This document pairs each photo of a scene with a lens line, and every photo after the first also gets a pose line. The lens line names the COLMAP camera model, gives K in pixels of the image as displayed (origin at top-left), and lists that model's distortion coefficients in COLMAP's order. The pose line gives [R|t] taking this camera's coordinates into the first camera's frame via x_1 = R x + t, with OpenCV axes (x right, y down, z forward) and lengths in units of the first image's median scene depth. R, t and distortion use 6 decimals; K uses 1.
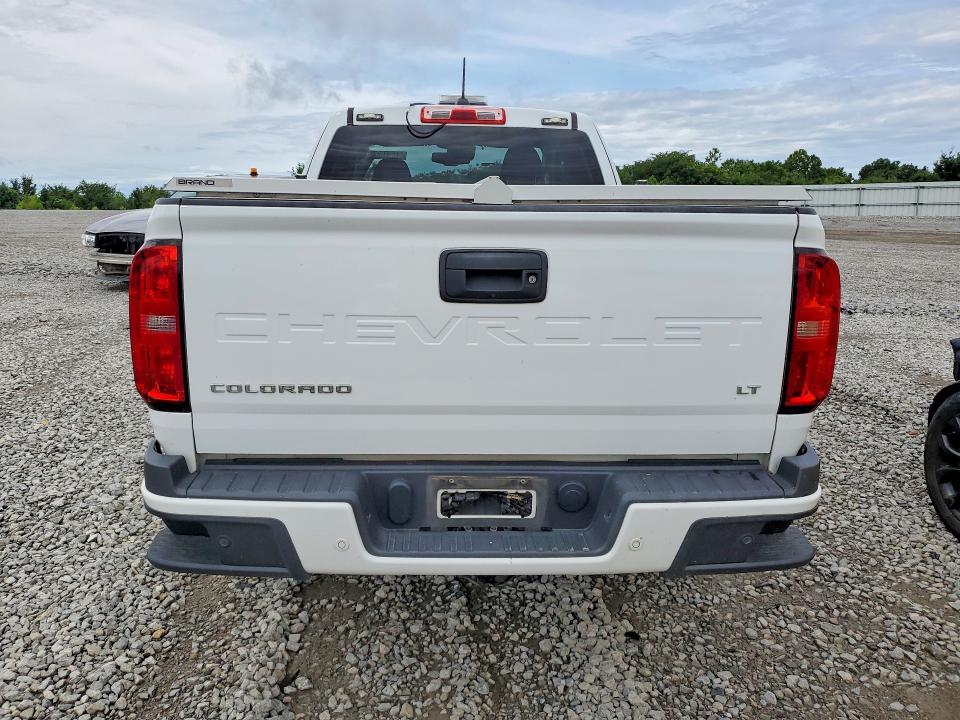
lens RADIAL K [[758.1, 0, 480.0], [0, 758.1, 360.0], [0, 0, 1]] dist [0.063750, -0.083333]
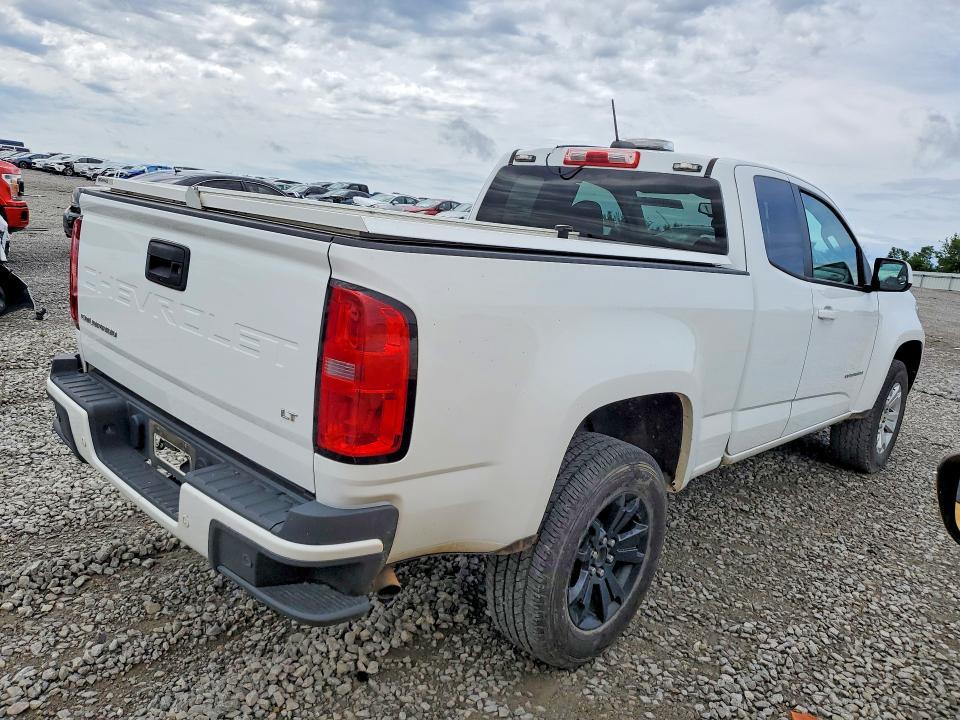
lens RADIAL K [[774.5, 0, 479.4], [0, 774.5, 372.5], [0, 0, 1]] dist [0.054049, 0.002545]
pose [[0.670684, 0.216659, -0.709395, 0.631667], [-0.261765, 0.963990, 0.046935, -0.065006], [0.694019, 0.154216, 0.703246, 0.240409]]
